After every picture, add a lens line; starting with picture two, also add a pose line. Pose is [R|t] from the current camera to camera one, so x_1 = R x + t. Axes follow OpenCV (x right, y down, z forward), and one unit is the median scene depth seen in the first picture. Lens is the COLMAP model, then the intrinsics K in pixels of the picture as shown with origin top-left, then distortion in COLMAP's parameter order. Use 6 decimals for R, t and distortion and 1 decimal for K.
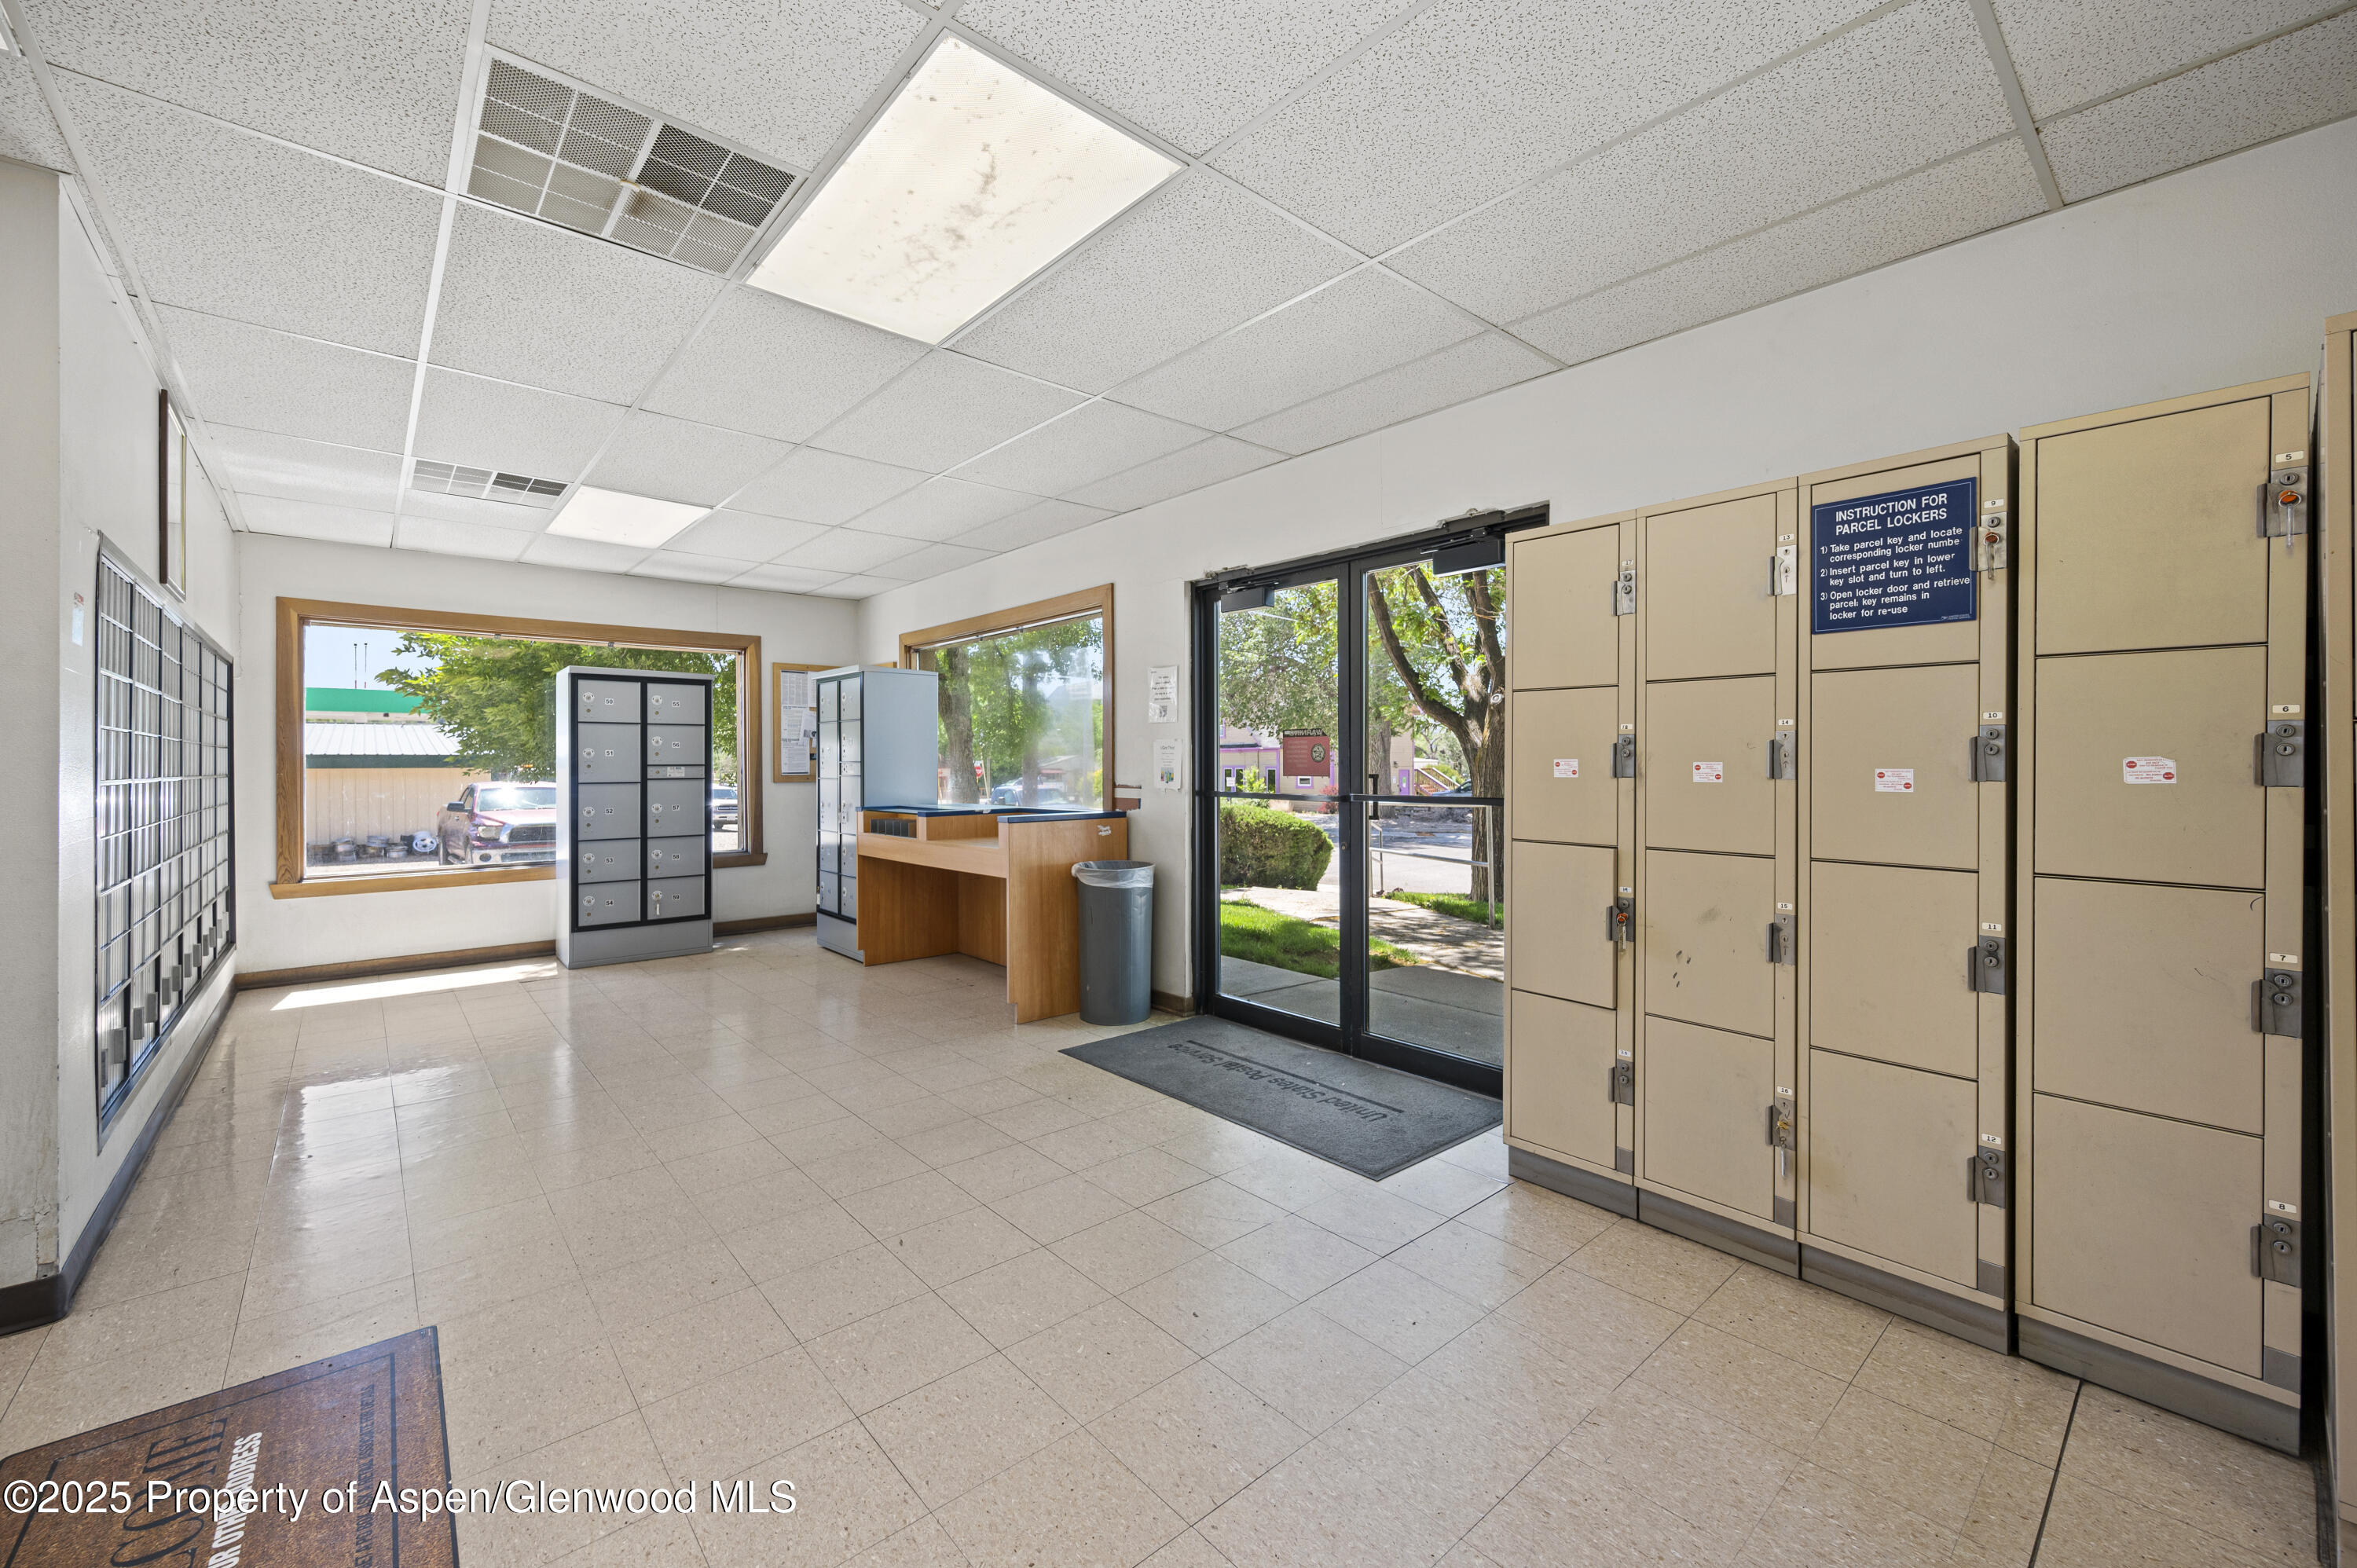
lens RADIAL K [[943.3, 0, 1193.3], [0, 943.3, 768.6], [0, 0, 1]] dist [0.002392, -0.000045]
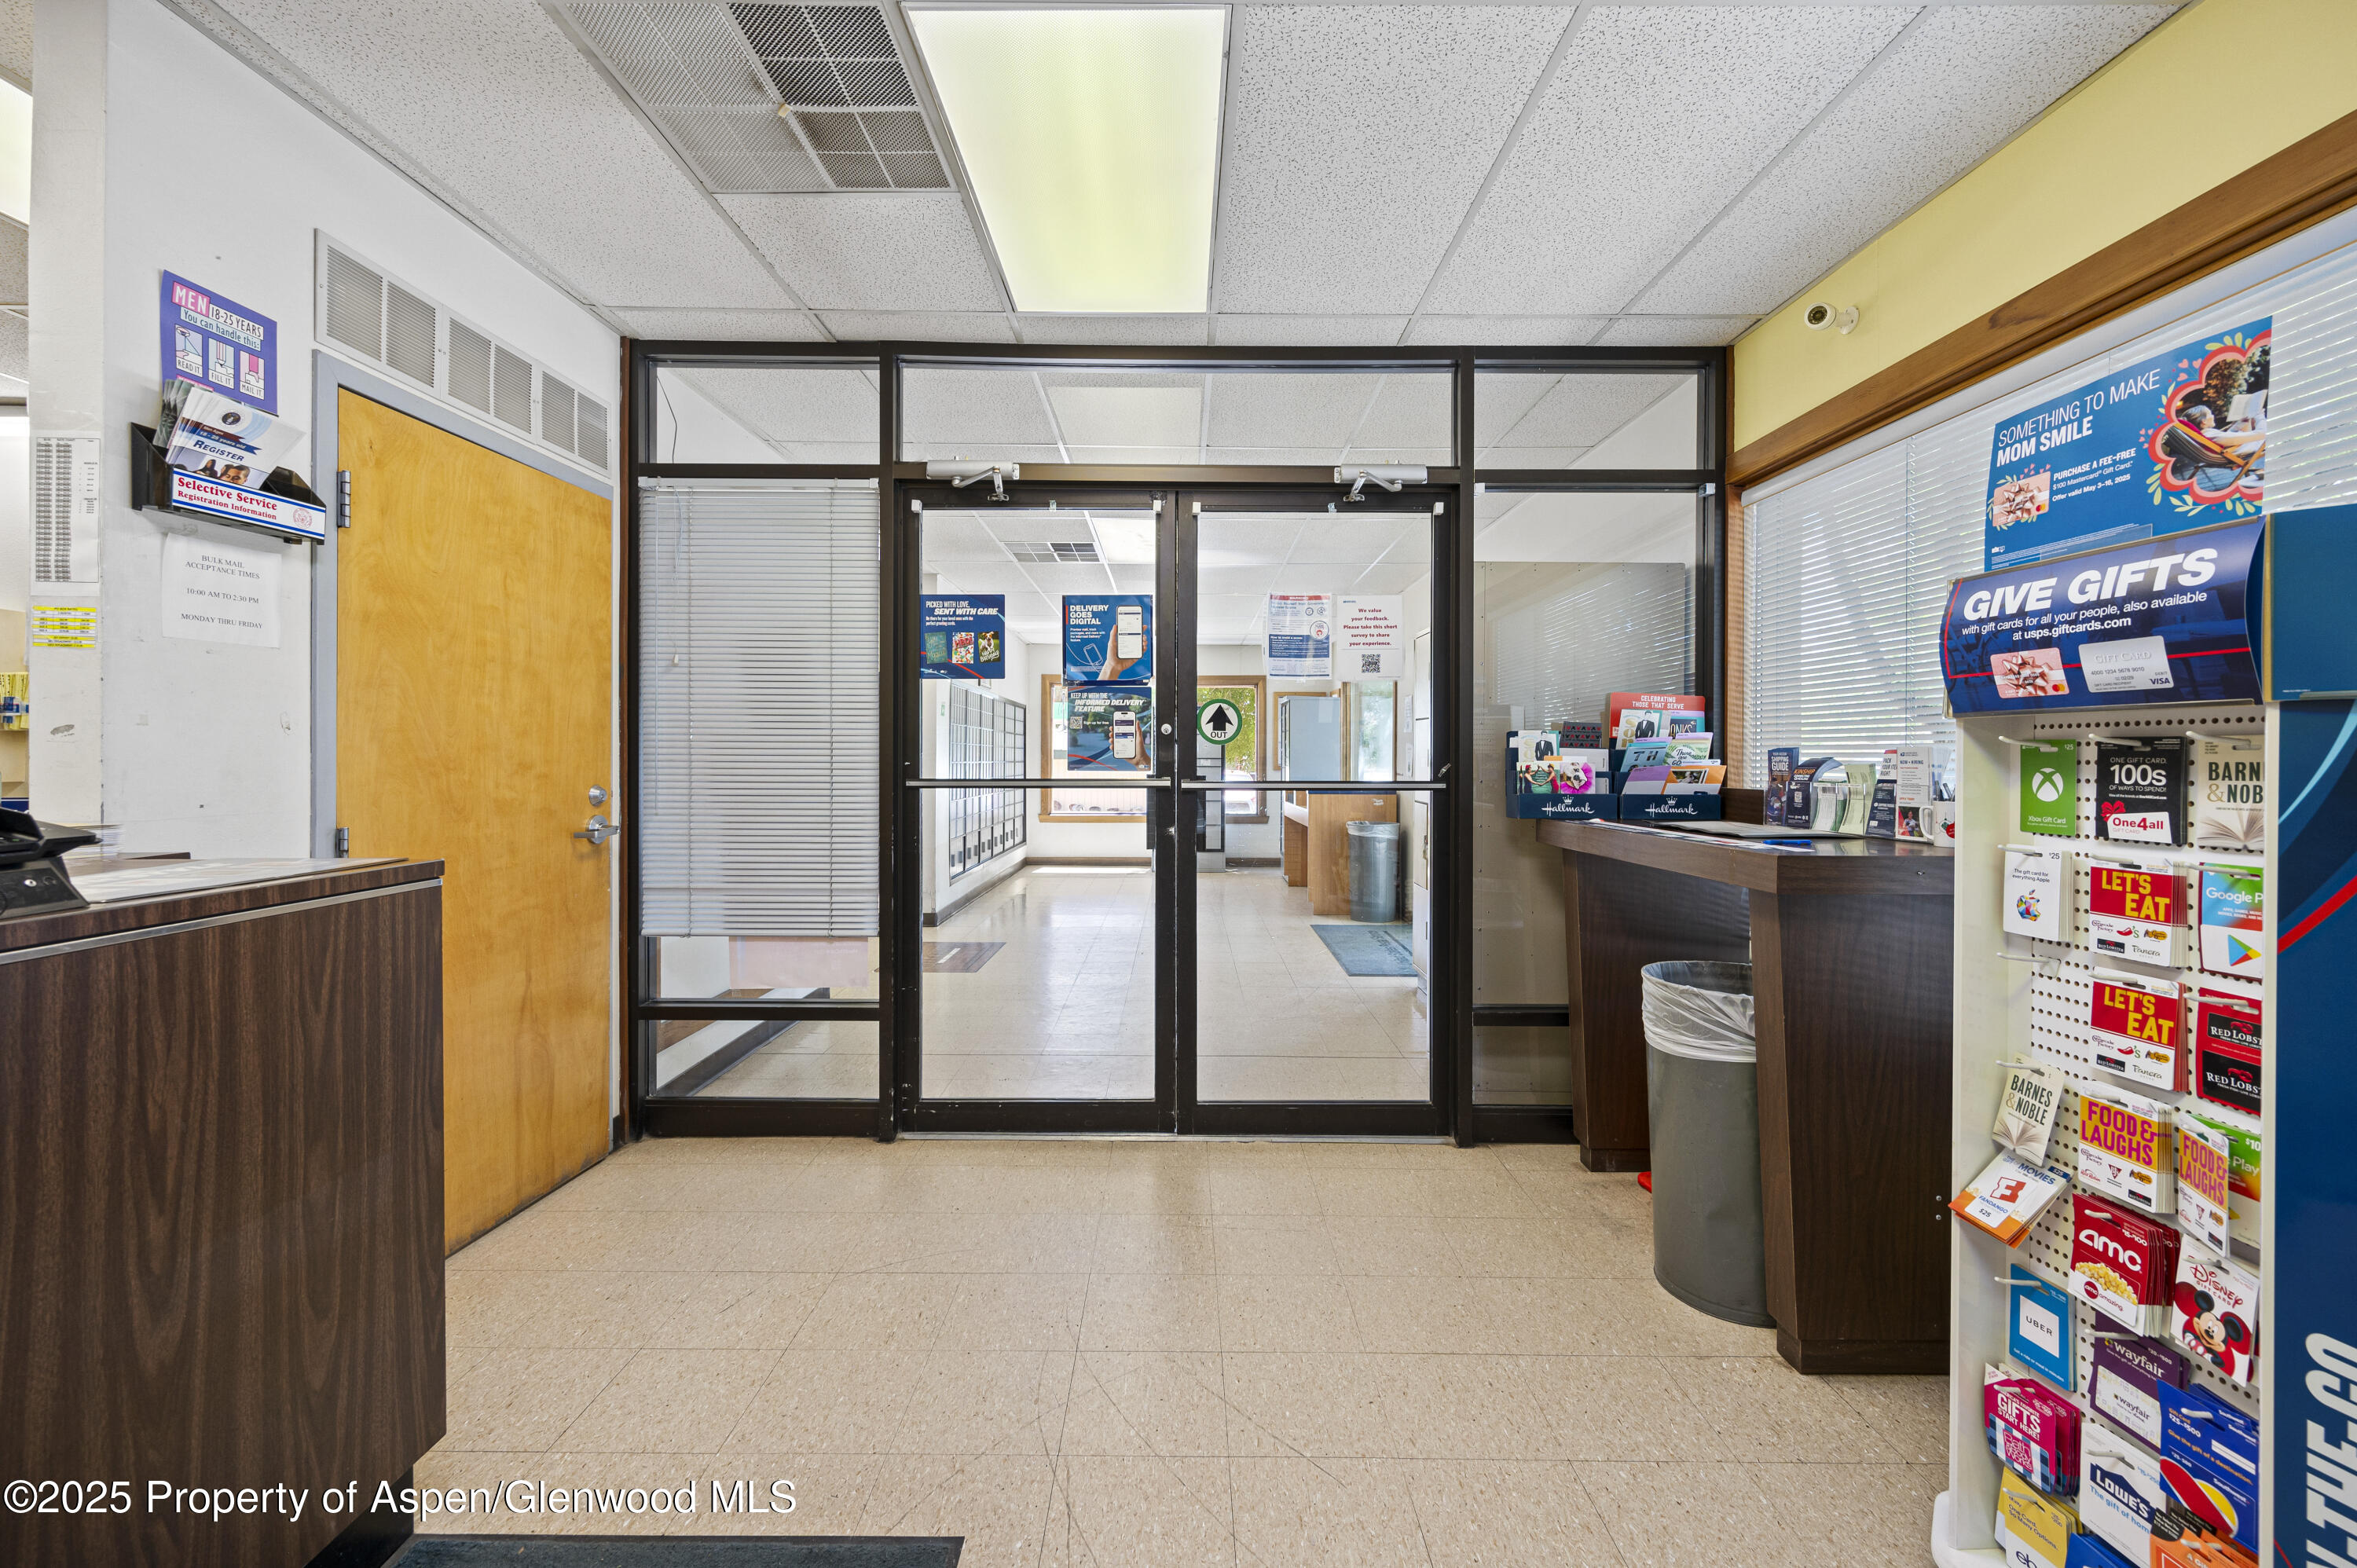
lens RADIAL K [[943.3, 0, 1170.3], [0, 943.3, 765.3], [0, 0, 1]] dist [0.002392, -0.000045]
pose [[0.750809, 0.012214, -0.660406, 0.578464], [-0.013026, 0.999908, 0.003685, 0.003414], [0.660391, 0.005836, 0.750899, -0.338731]]
